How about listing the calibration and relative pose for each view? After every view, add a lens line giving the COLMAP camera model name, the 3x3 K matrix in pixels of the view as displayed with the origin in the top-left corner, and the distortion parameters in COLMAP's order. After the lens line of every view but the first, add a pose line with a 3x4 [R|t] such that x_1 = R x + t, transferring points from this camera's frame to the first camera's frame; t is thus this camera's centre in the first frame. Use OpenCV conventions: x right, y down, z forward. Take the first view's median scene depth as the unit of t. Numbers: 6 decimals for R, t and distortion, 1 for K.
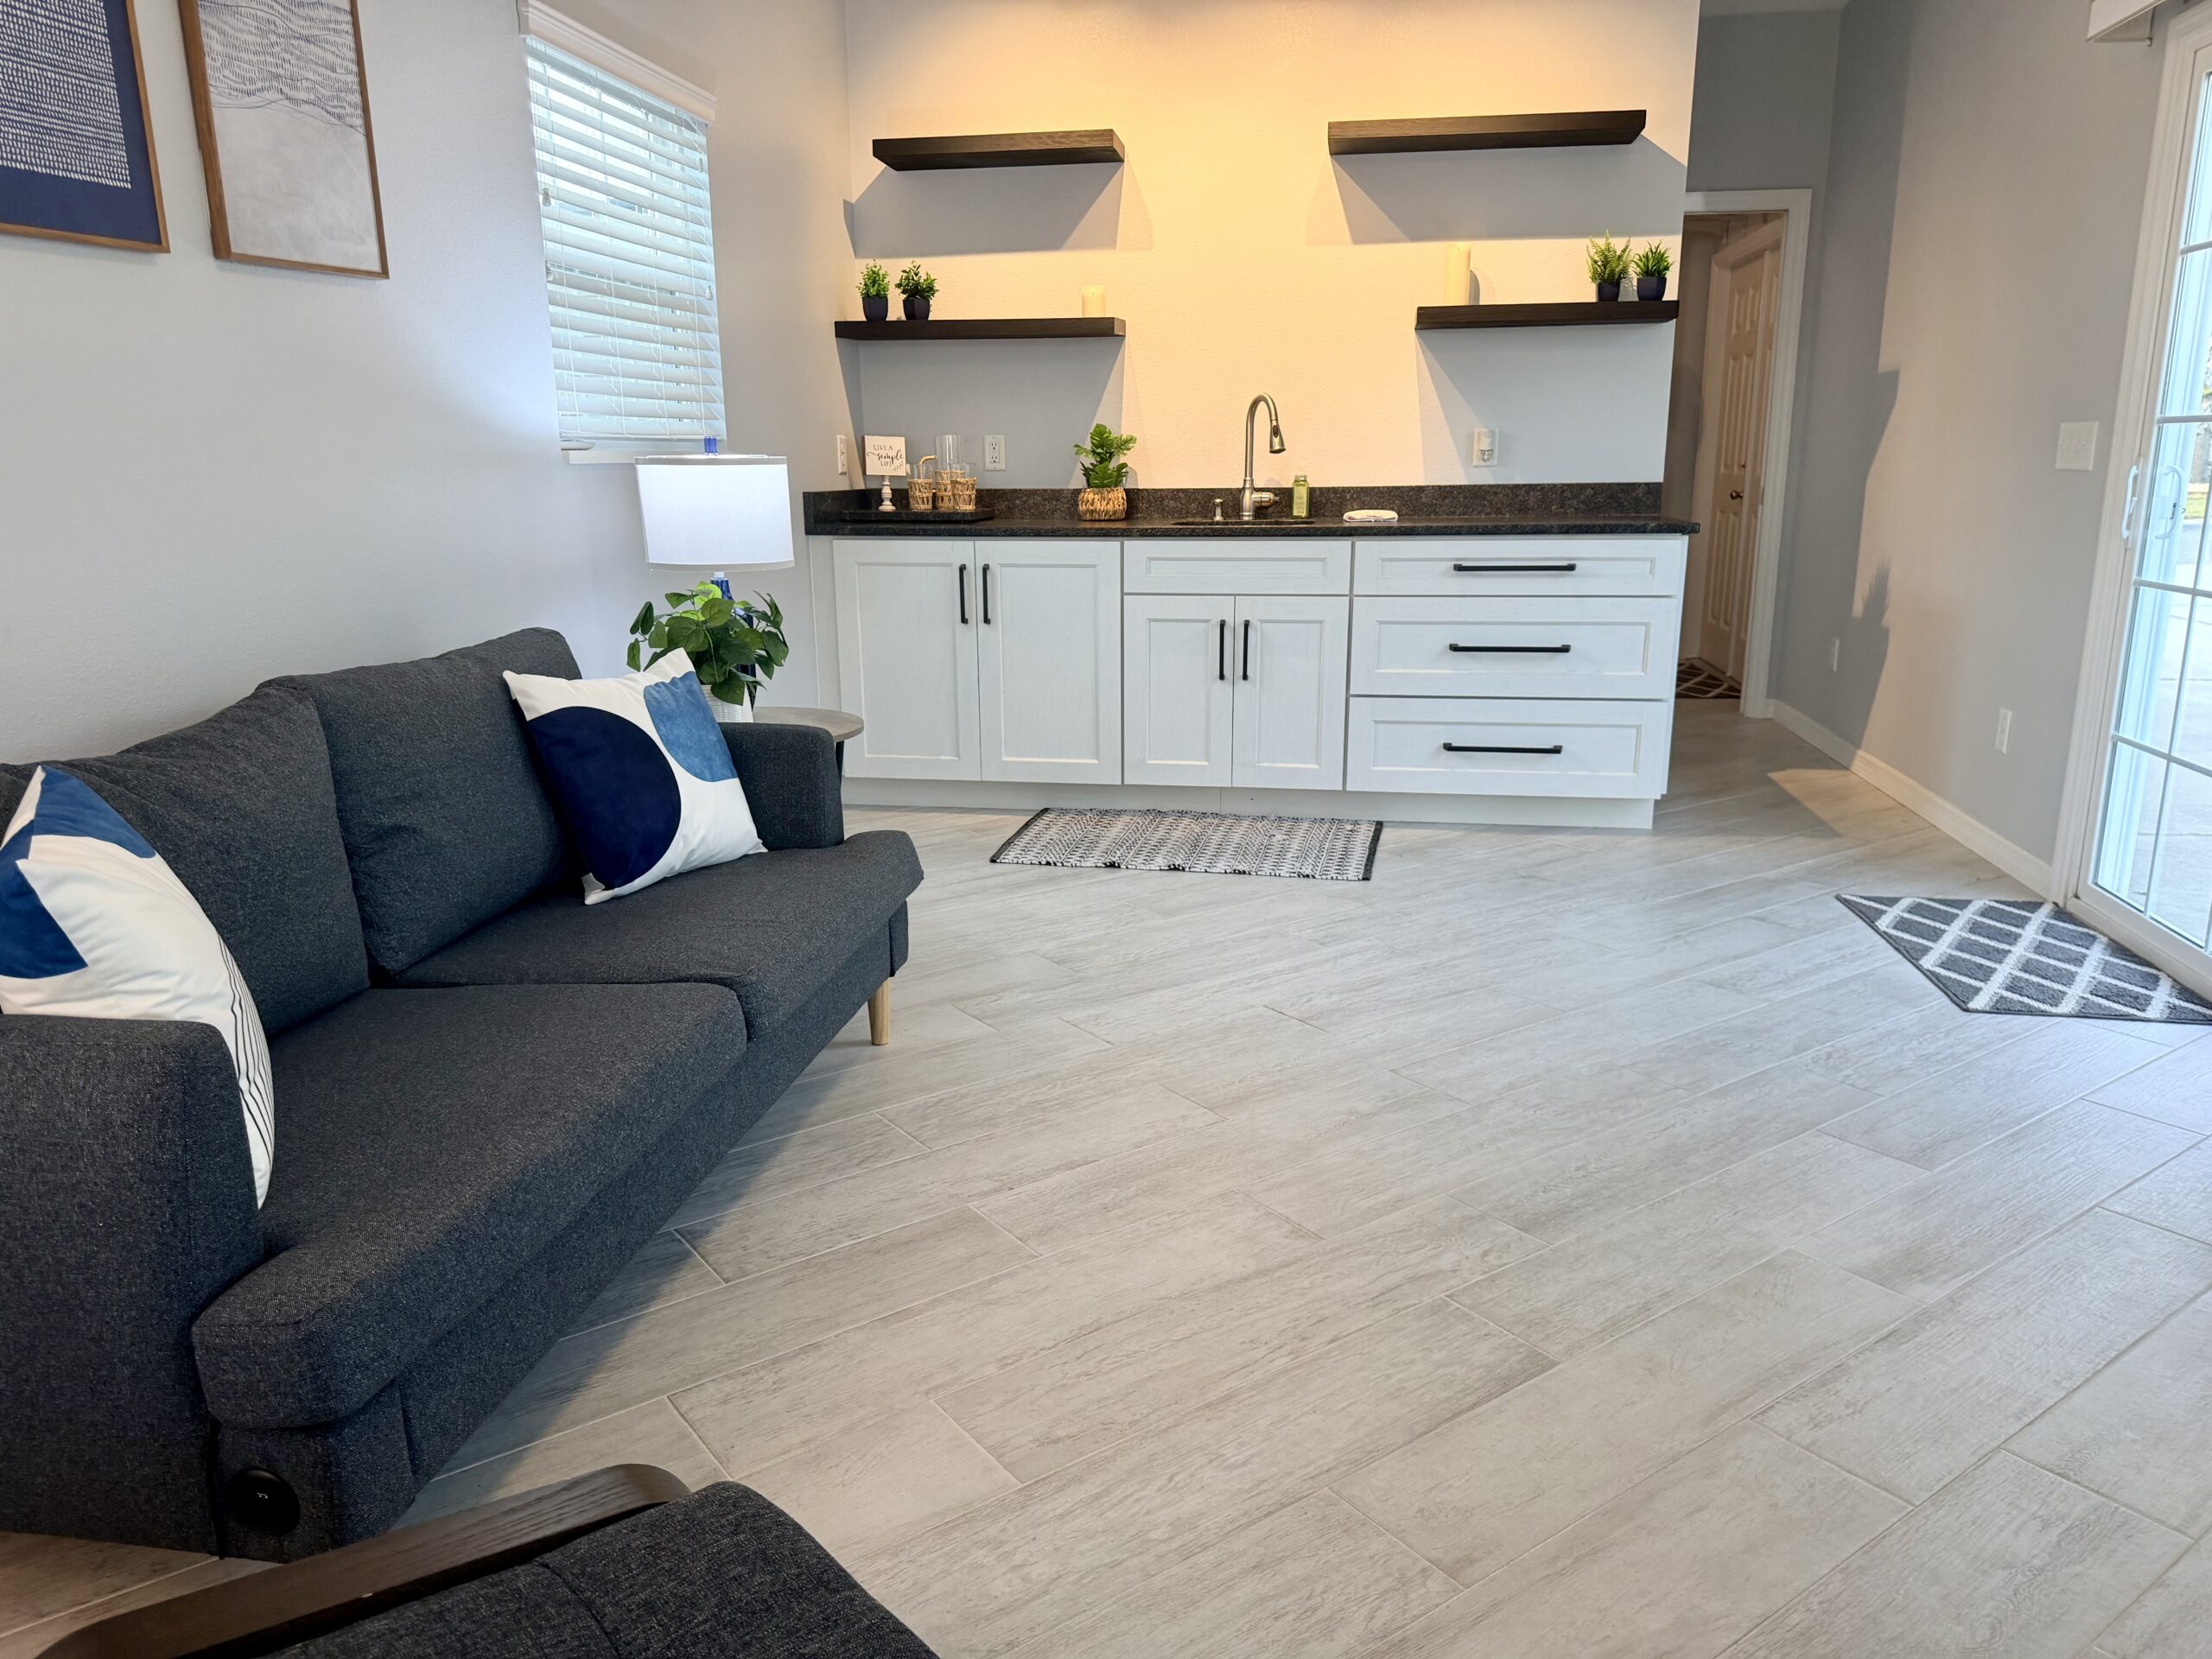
lens RADIAL K [[1559.4, 0, 1092.9], [0, 1559.4, 824.1], [0, 0, 1]] dist [0.065174, -0.073070]
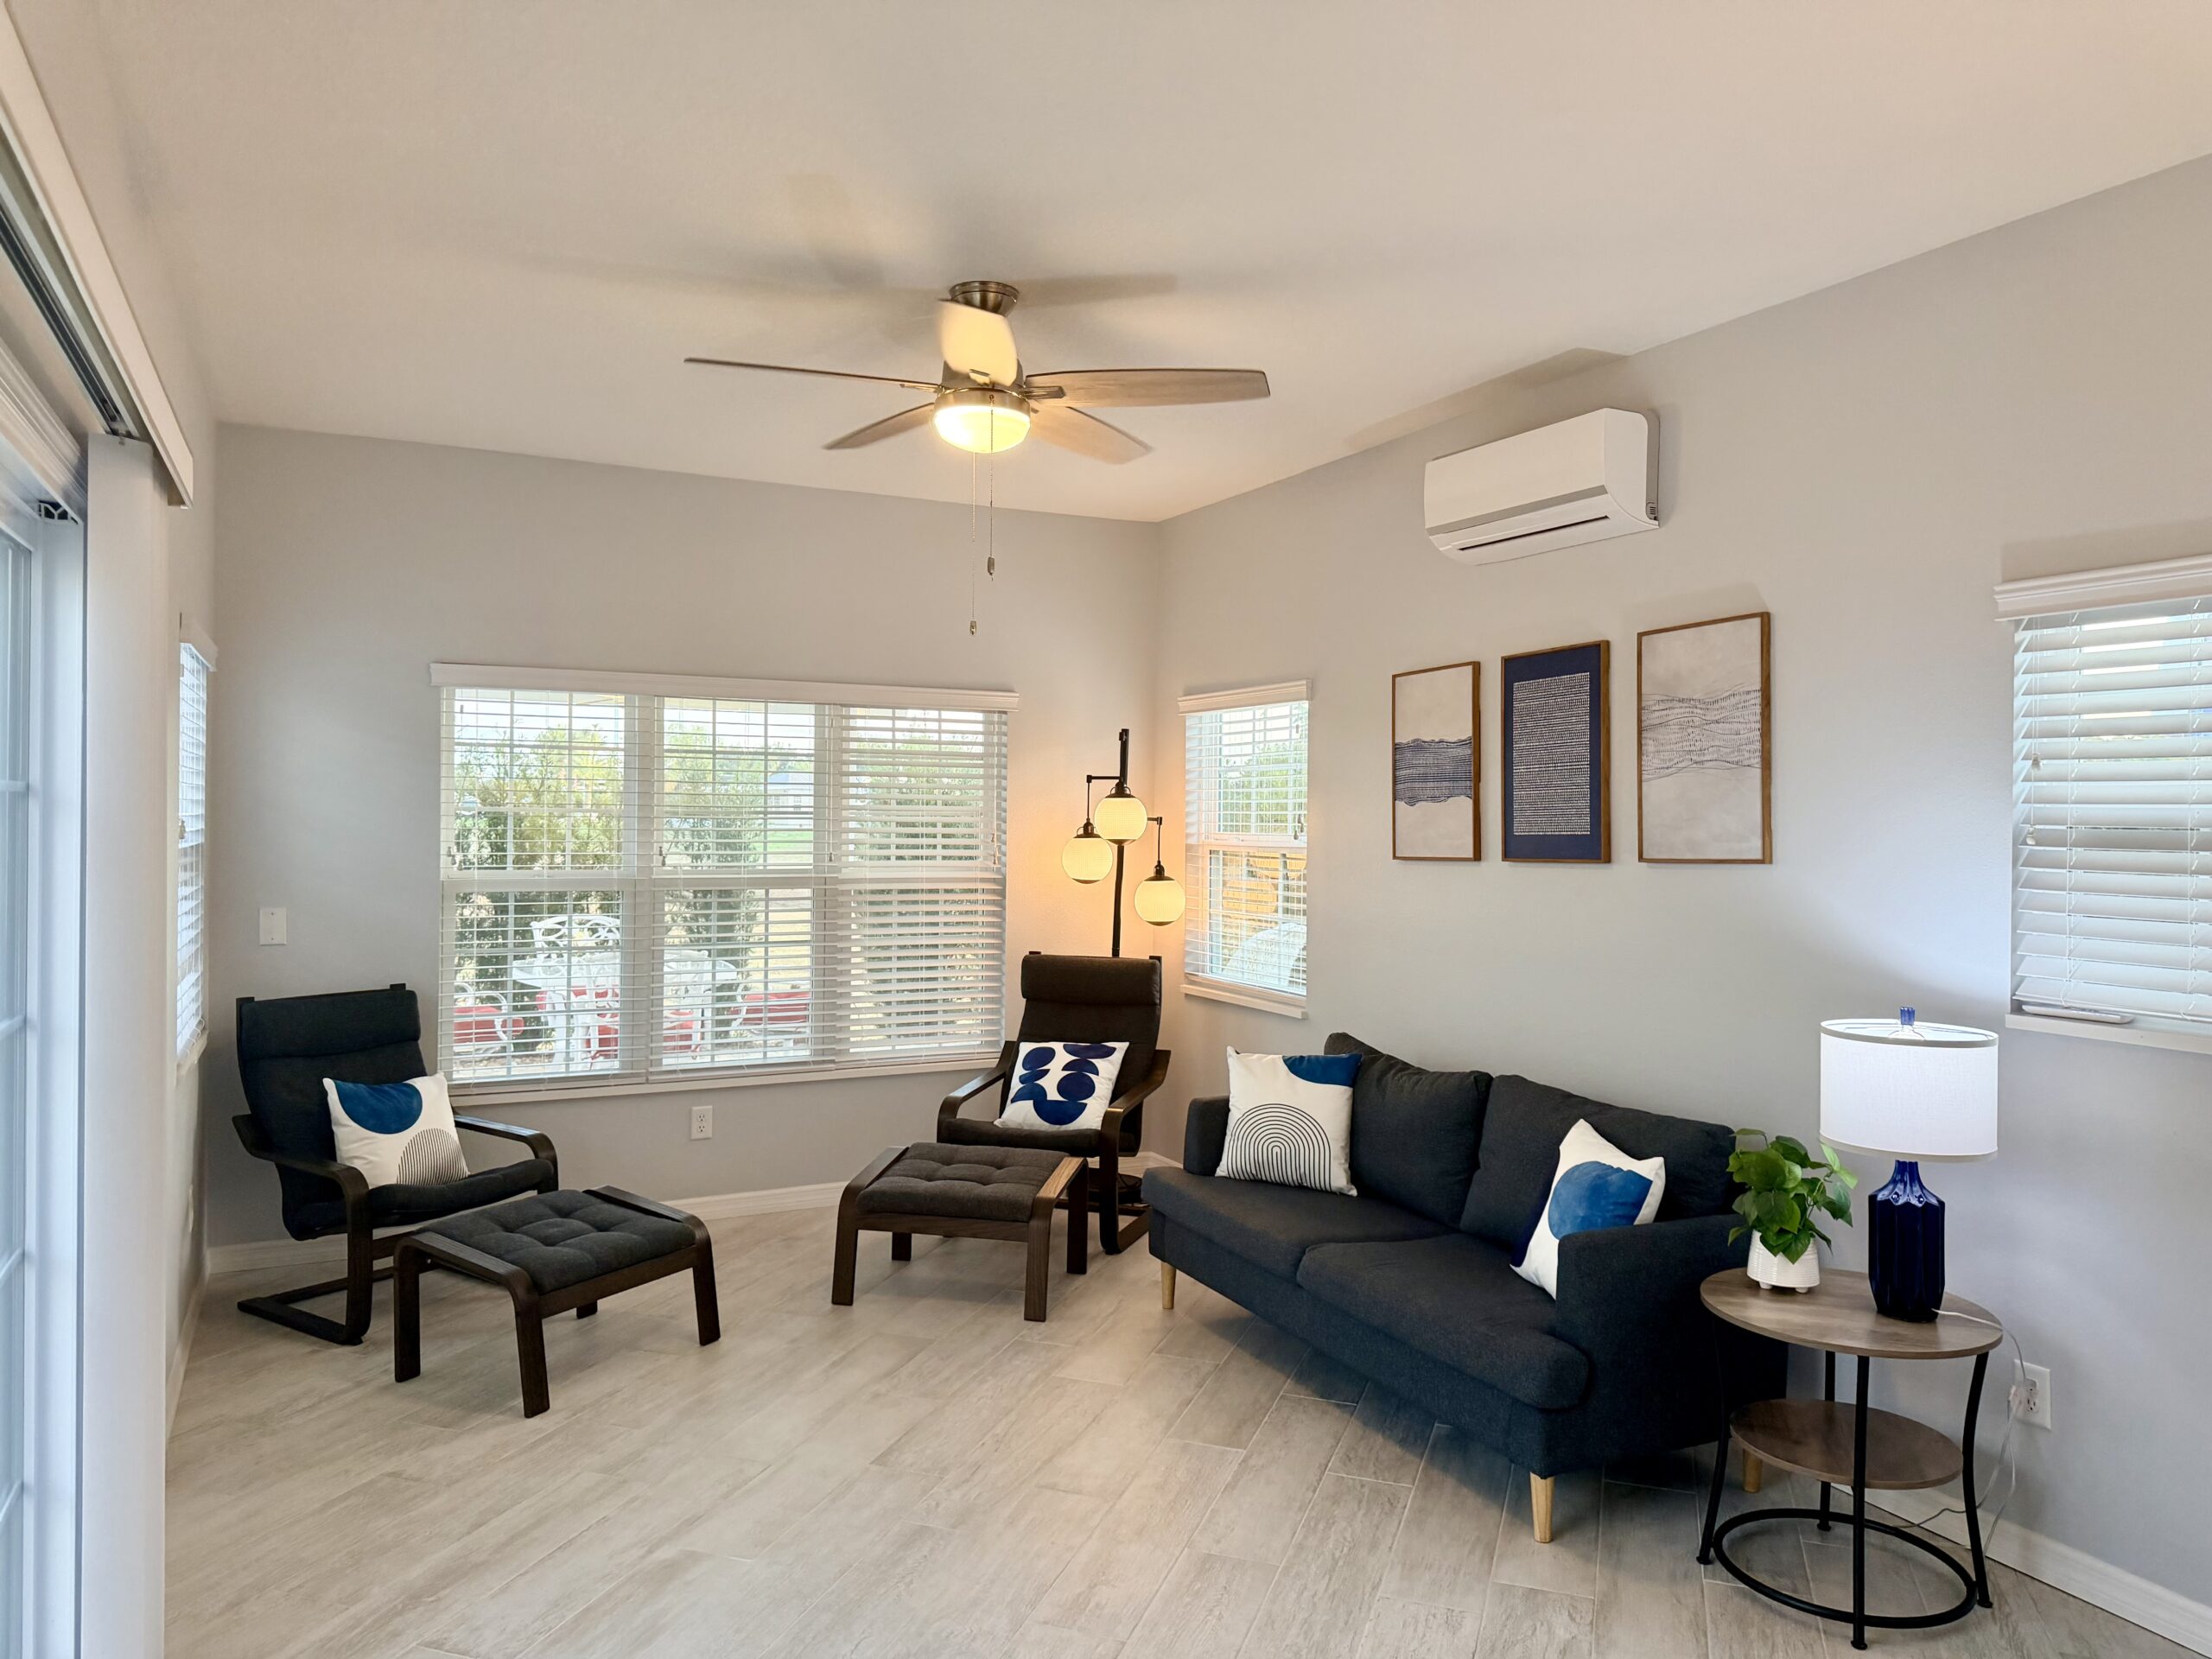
lens RADIAL K [[1559.4, 0, 1106.7], [0, 1559.4, 817.7], [0, 0, 1]] dist [0.065174, -0.073070]
pose [[-0.812308, -0.002623, -0.583222, 0.727176], [-0.140556, 0.971397, 0.191397, -0.497990], [0.566038, 0.237448, -0.789442, 1.540822]]
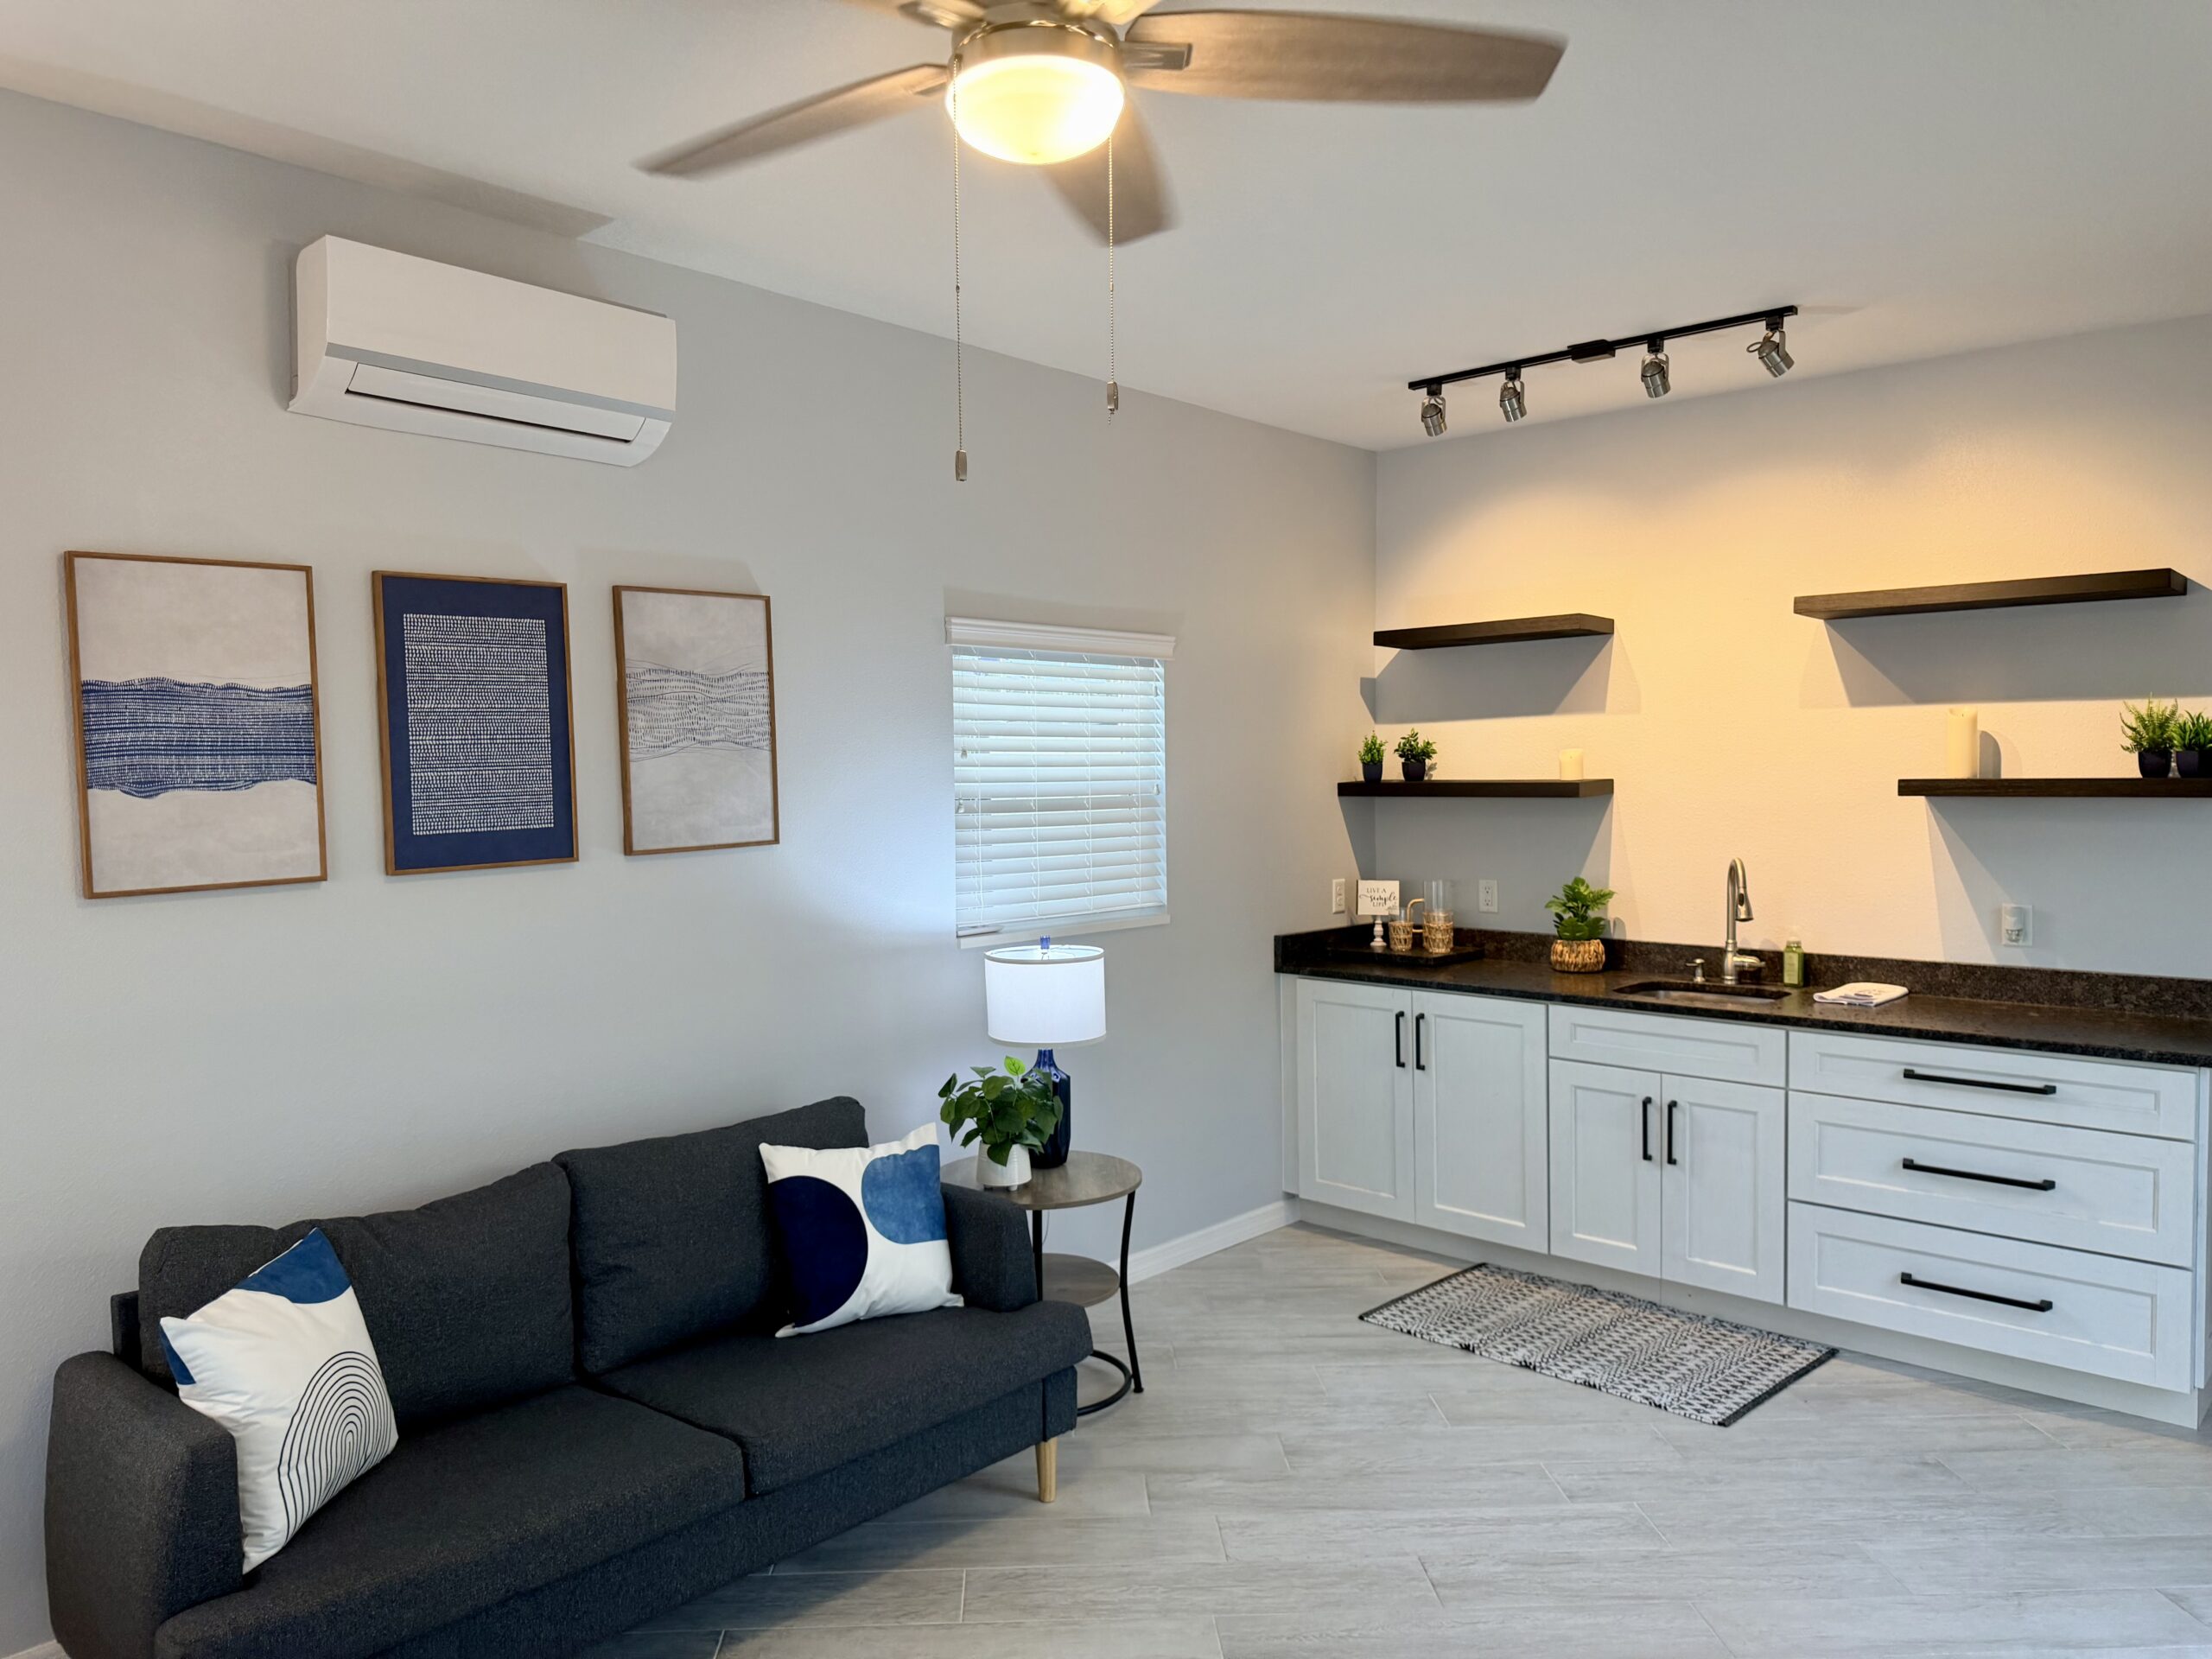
lens RADIAL K [[1559.4, 0, 1093.3], [0, 1559.4, 828.1], [0, 0, 1]] dist [0.065174, -0.073070]
pose [[0.834588, 0.018135, -0.550576, 0.491407], [-0.121467, 0.980917, -0.151814, -0.158869], [0.537316, 0.193579, 0.820864, 0.000103]]
